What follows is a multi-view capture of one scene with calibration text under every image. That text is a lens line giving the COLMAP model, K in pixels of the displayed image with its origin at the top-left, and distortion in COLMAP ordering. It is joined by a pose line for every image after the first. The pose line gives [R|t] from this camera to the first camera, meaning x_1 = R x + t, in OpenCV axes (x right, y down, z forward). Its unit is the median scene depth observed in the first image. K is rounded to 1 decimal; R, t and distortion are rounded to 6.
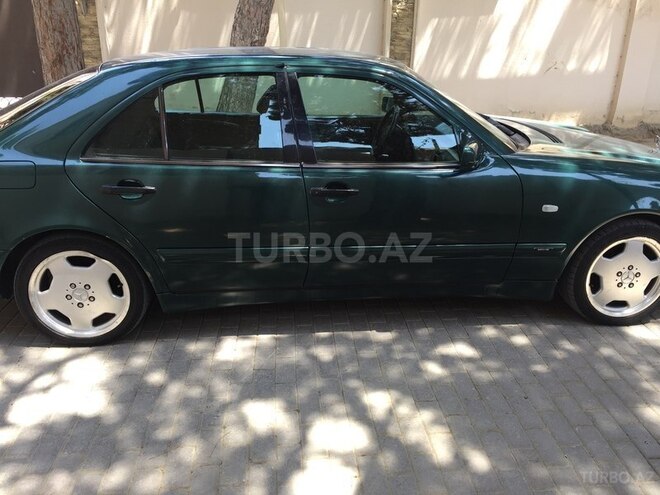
lens RADIAL K [[556.1, 0, 330.0], [0, 556.1, 247.5], [0, 0, 1]] dist [0.074228, -0.090977]
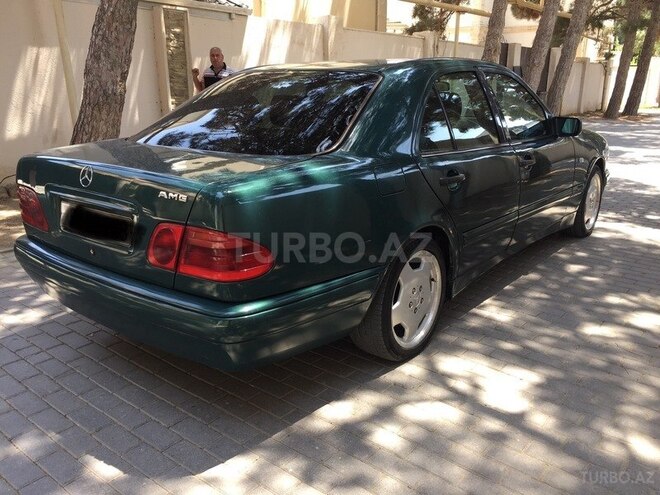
lens RADIAL K [[556.1, 0, 330.0], [0, 556.1, 247.5], [0, 0, 1]] dist [0.074228, -0.090977]
pose [[0.712360, -0.215970, 0.667757, -1.299782], [0.275460, 0.961162, 0.017006, -0.063280], [-0.645496, 0.171826, 0.744185, 0.415441]]
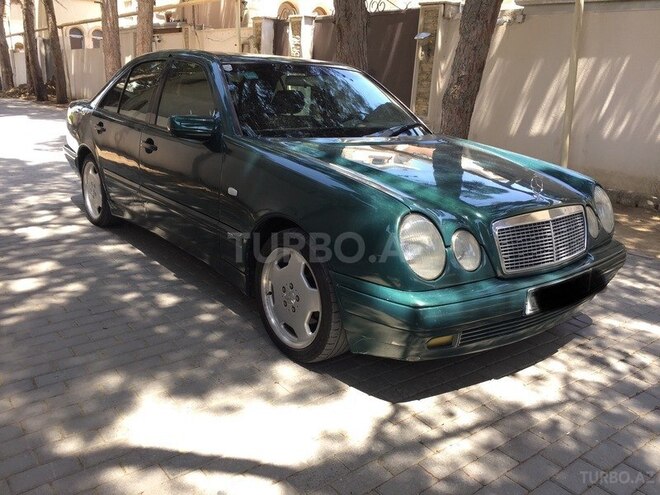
lens RADIAL K [[556.1, 0, 330.0], [0, 556.1, 247.5], [0, 0, 1]] dist [0.074228, -0.090977]
pose [[0.545233, 0.251837, -0.799562, 1.497863], [-0.348772, 0.935484, 0.056816, -0.111140], [0.762285, 0.247887, 0.597890, 0.645031]]
